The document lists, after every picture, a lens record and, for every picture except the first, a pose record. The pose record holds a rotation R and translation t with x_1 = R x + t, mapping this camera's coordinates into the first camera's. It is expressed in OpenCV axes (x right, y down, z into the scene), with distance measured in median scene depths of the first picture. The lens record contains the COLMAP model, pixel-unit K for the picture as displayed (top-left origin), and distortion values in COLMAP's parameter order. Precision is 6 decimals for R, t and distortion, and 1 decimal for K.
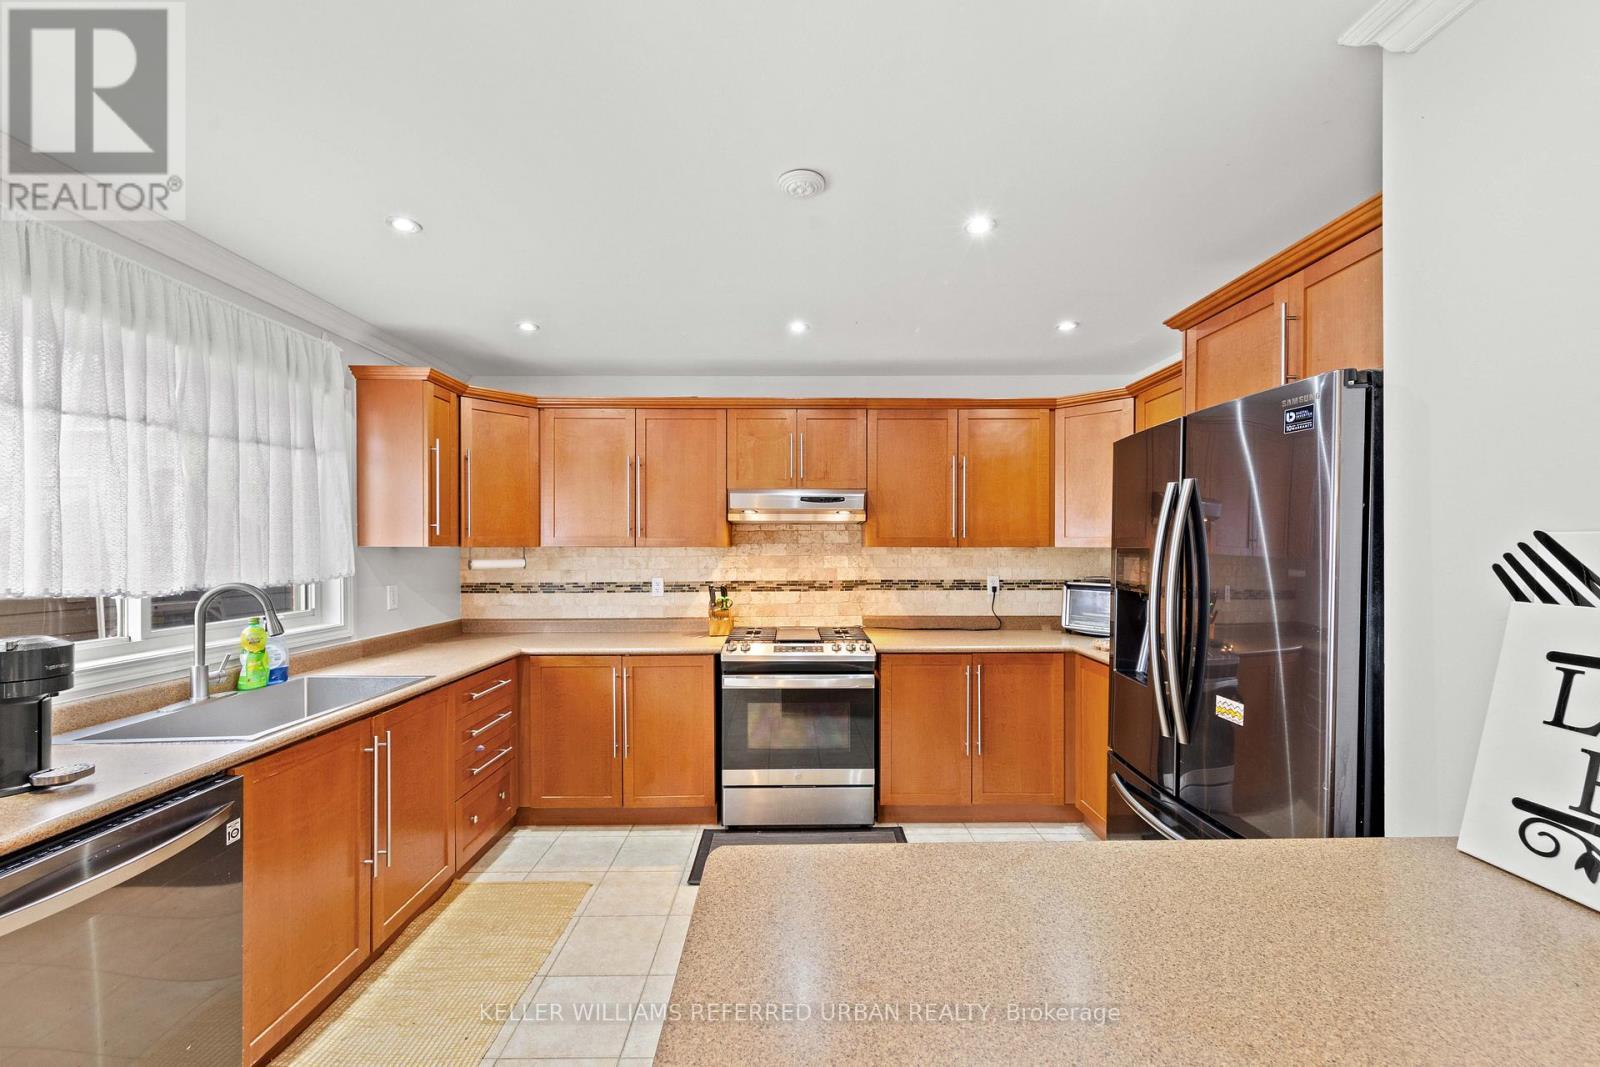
lens RADIAL K [[629.6, 0, 797.0], [0, 629.6, 547.4], [0, 0, 1]] dist [0.006626, -0.000578]
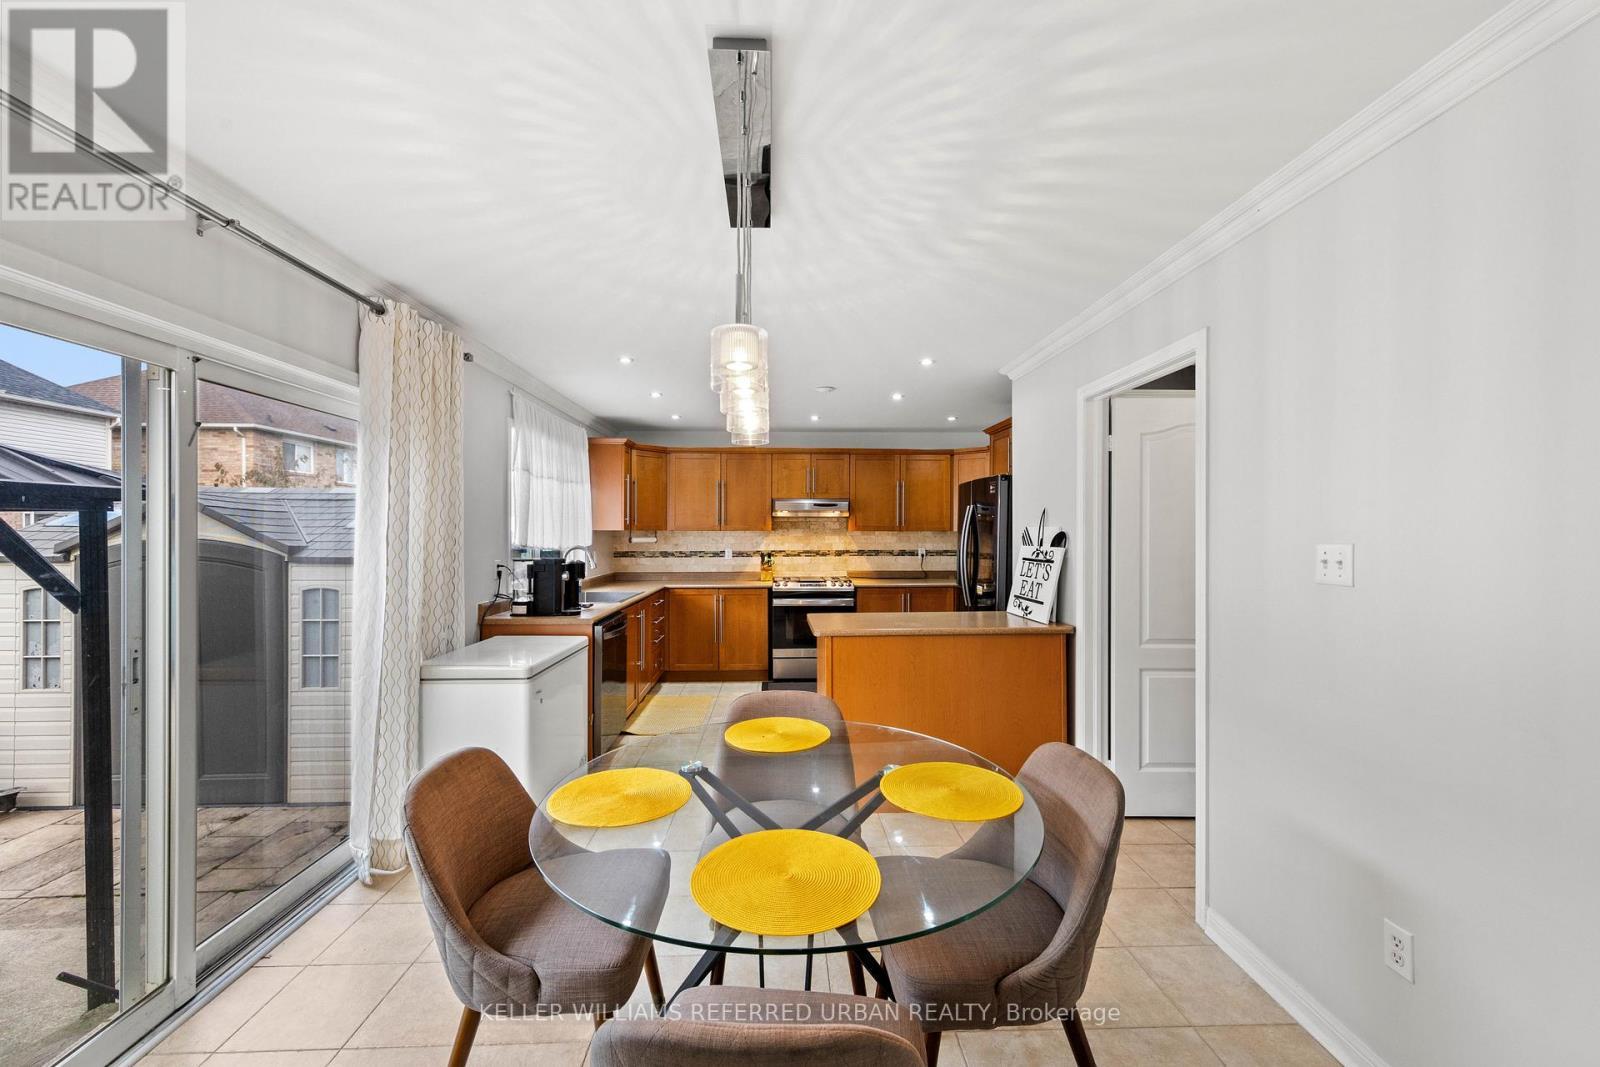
lens RADIAL K [[629.6, 0, 804.7], [0, 629.6, 529.7], [0, 0, 1]] dist [0.006626, -0.000578]
pose [[0.999272, 0.002279, 0.038095, -0.085863], [-0.002141, 0.999991, -0.003685, 0.002615], [-0.038103, 0.003600, 0.999267, -0.794024]]
